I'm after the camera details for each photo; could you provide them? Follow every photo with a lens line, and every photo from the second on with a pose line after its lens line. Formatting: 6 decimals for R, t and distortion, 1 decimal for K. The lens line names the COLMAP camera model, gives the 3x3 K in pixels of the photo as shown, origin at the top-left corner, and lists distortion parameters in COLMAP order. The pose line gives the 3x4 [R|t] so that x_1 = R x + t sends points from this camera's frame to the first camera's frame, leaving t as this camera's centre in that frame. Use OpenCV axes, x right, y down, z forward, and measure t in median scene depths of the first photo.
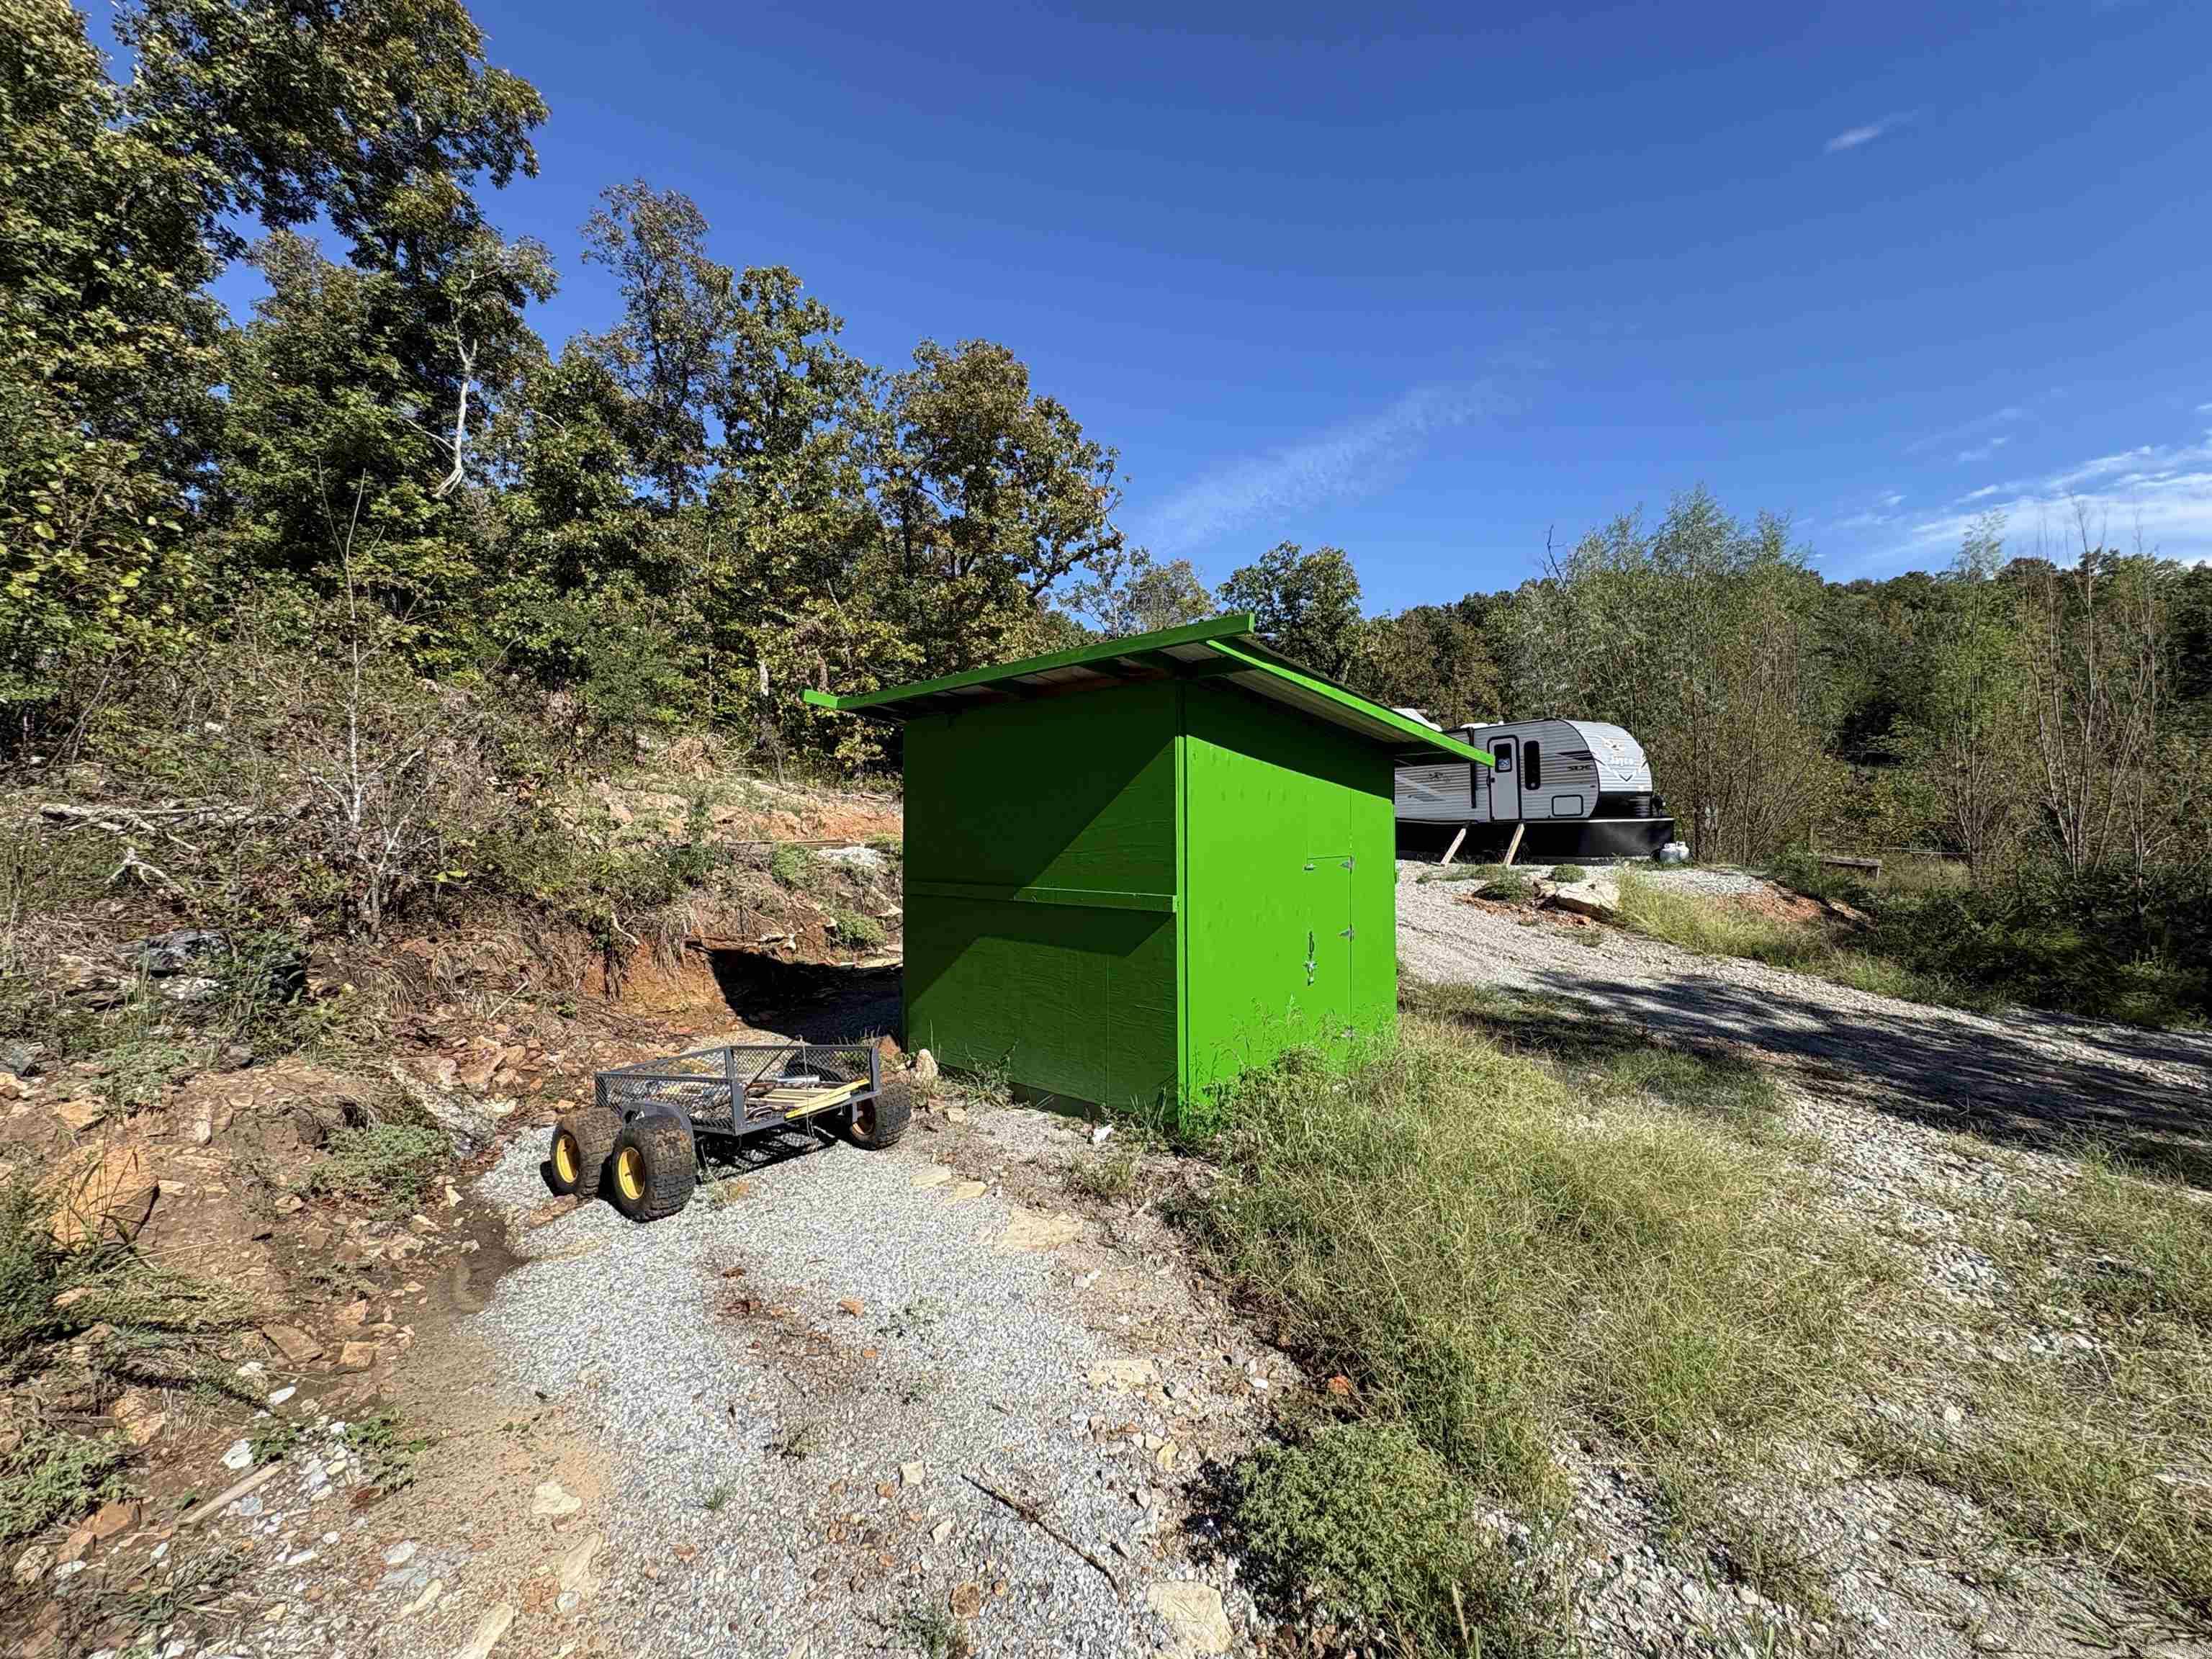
lens RADIAL K [[879.0, 0, 1106.0], [0, 879.0, 829.5], [0, 0, 1]] dist [0.002824, 0.000102]
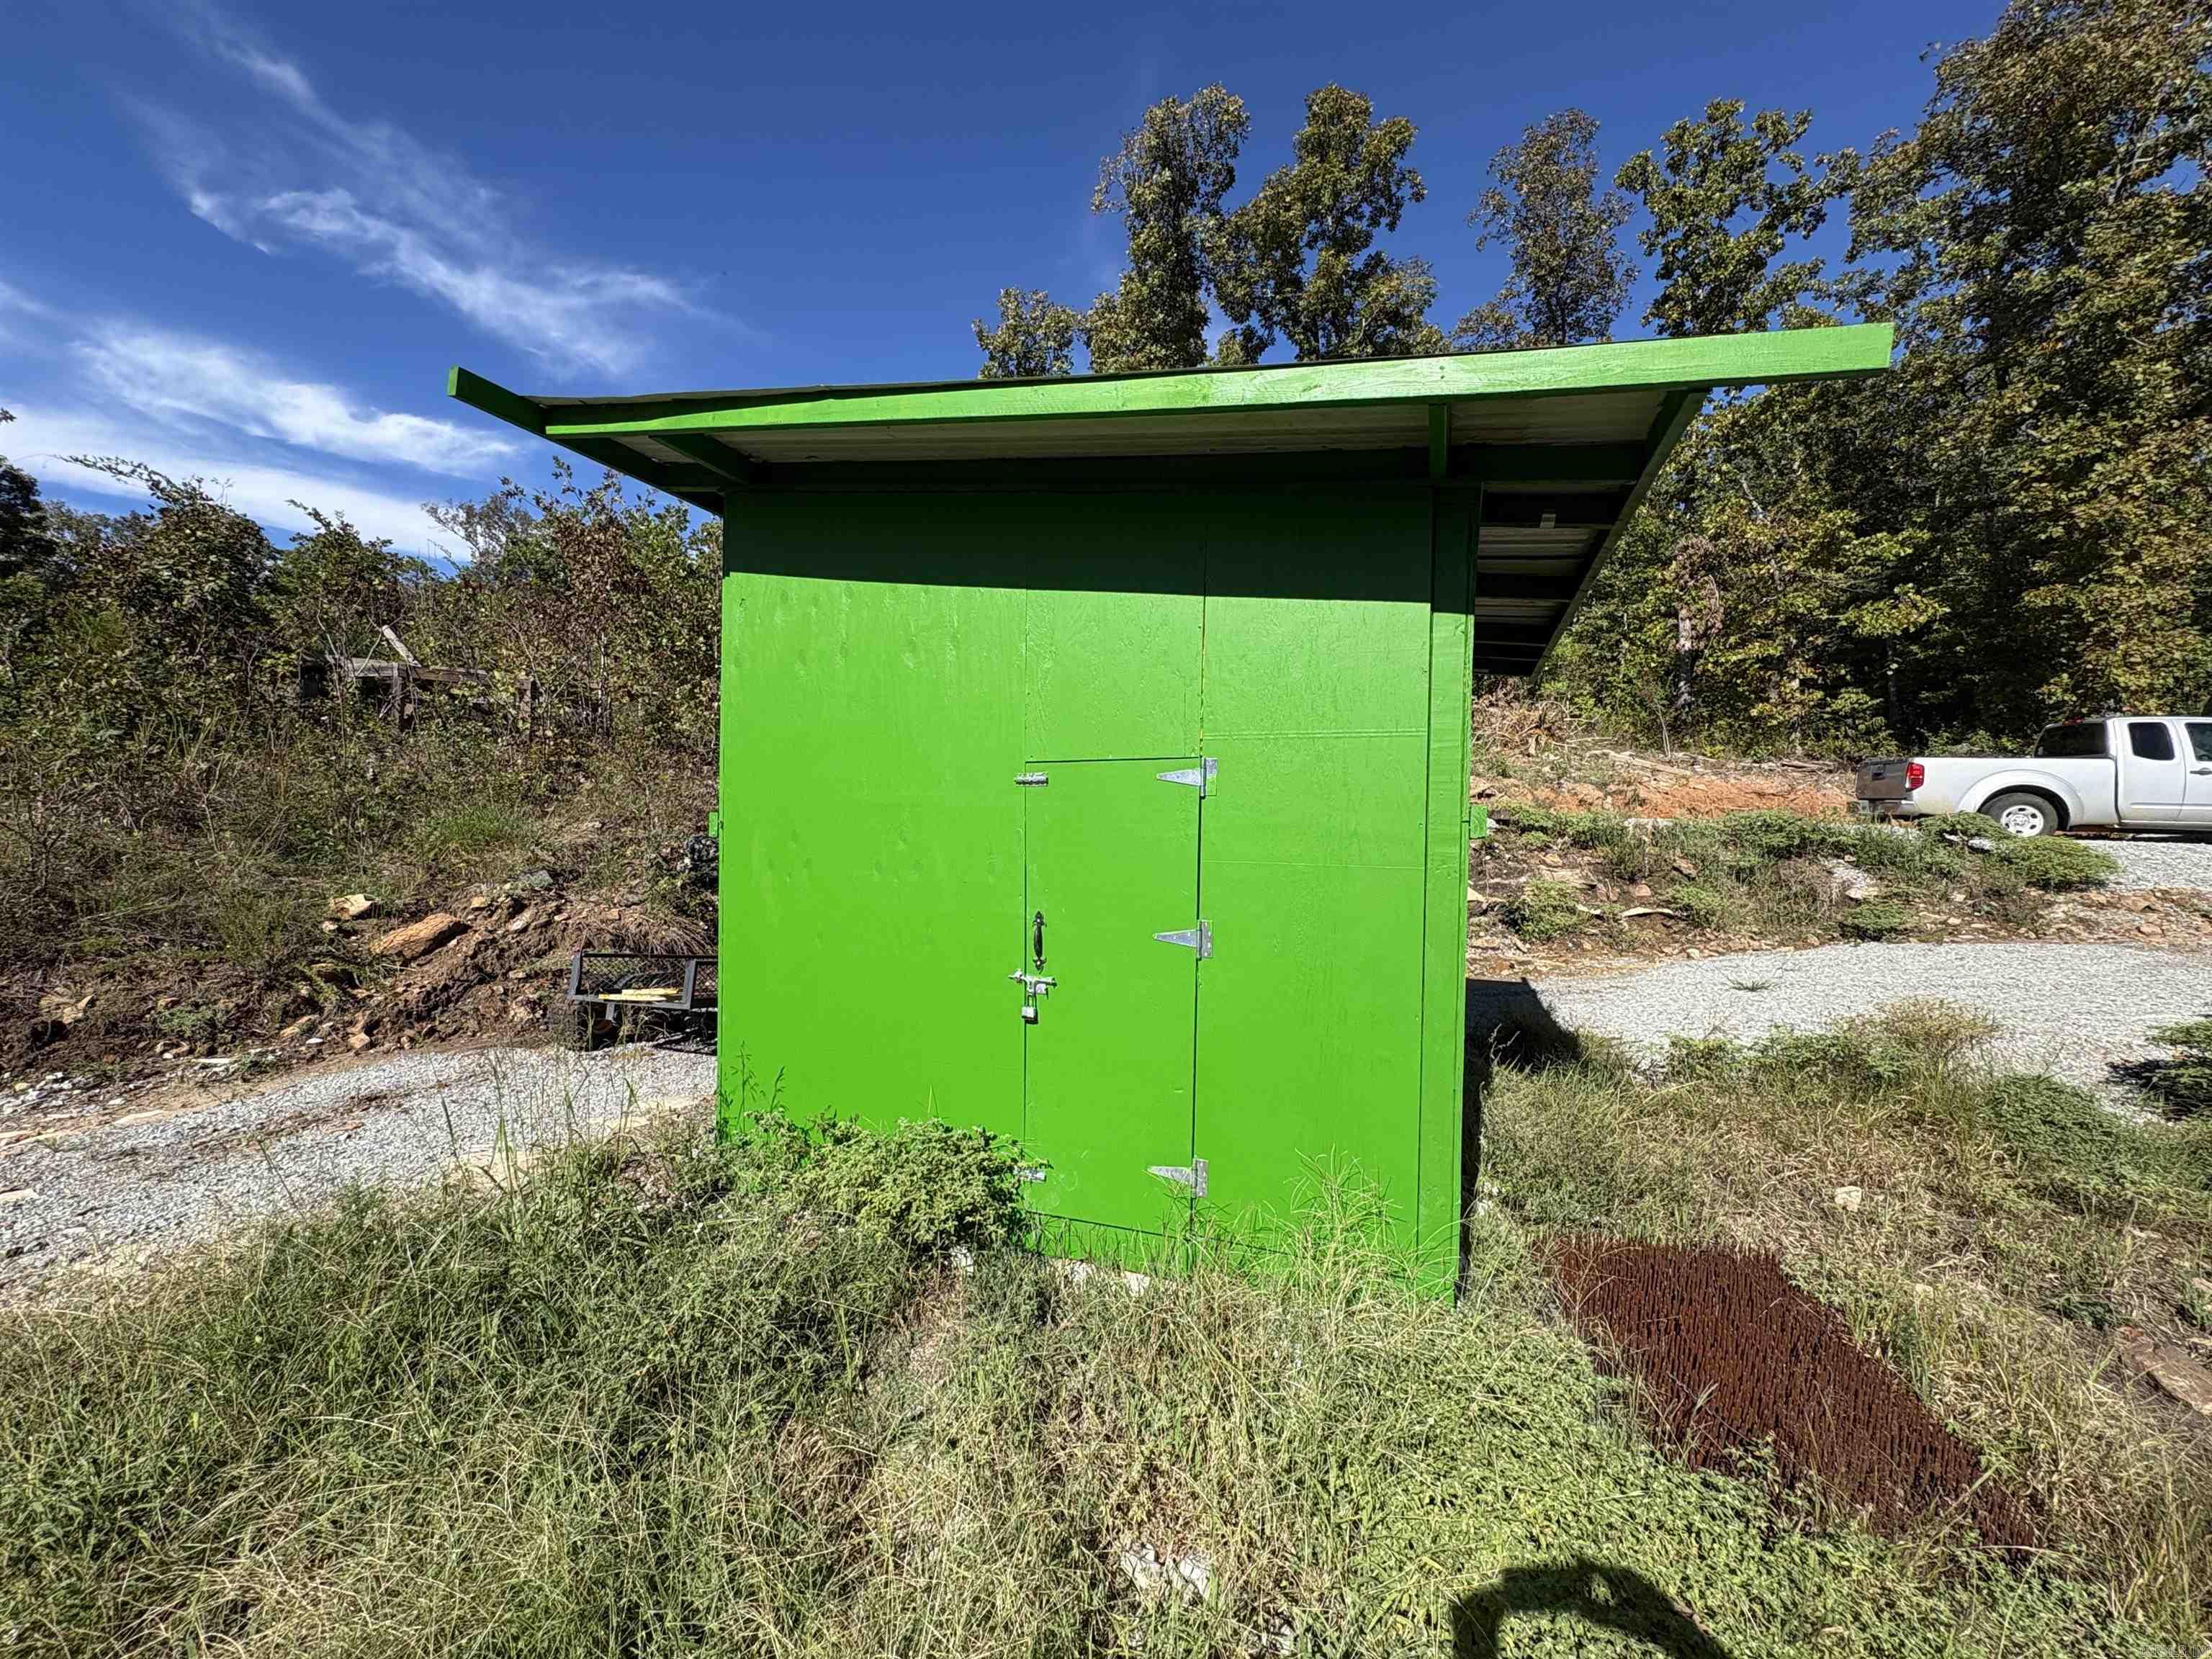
lens RADIAL K [[879.0, 0, 1106.0], [0, 879.0, 829.5], [0, 0, 1]] dist [0.002824, 0.000102]
pose [[0.386905, 0.012833, -0.922030, 0.206317], [-0.013306, 0.999877, 0.008333, 0.019756], [0.922024, 0.009044, 0.387028, 0.253550]]
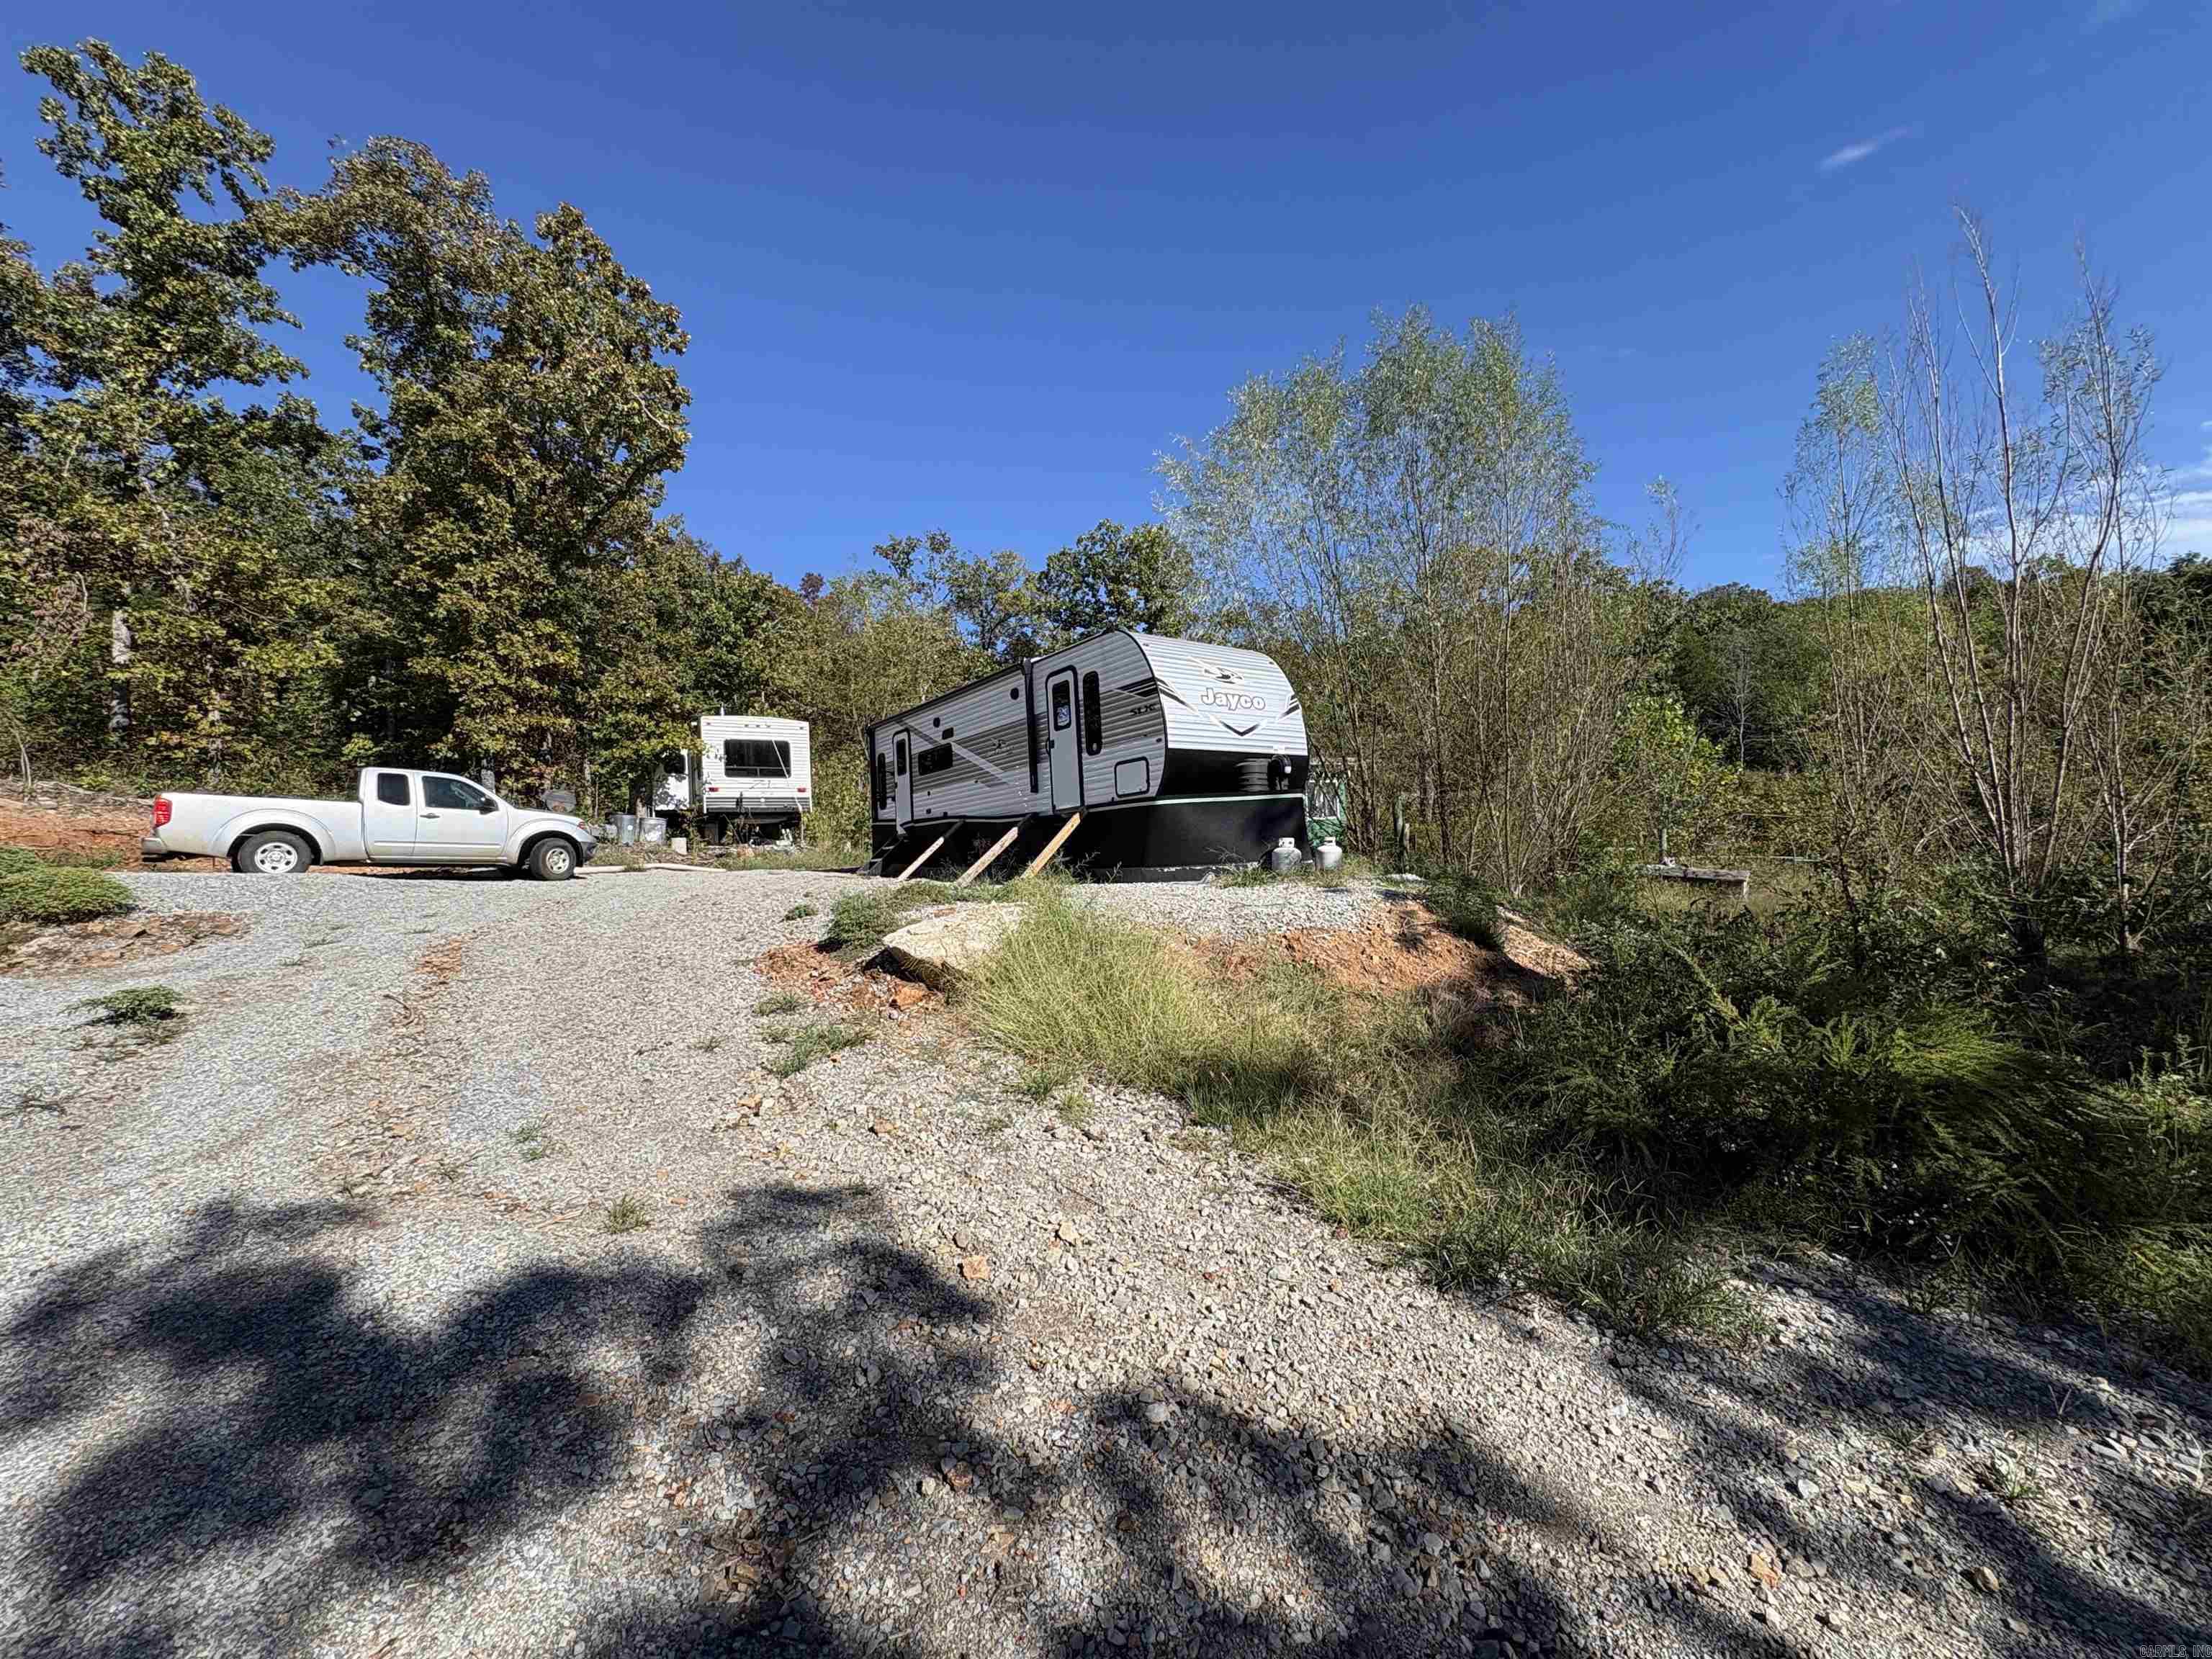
lens RADIAL K [[873.9, 0, 1106.0], [0, 873.9, 829.5], [0, 0, 1]] dist [-0.000667, -0.000108]
pose [[0.999725, -0.018643, 0.014238, 0.486235], [0.019277, 0.998765, -0.045800, 0.031114], [-0.013367, 0.046062, 0.998849, 0.425629]]
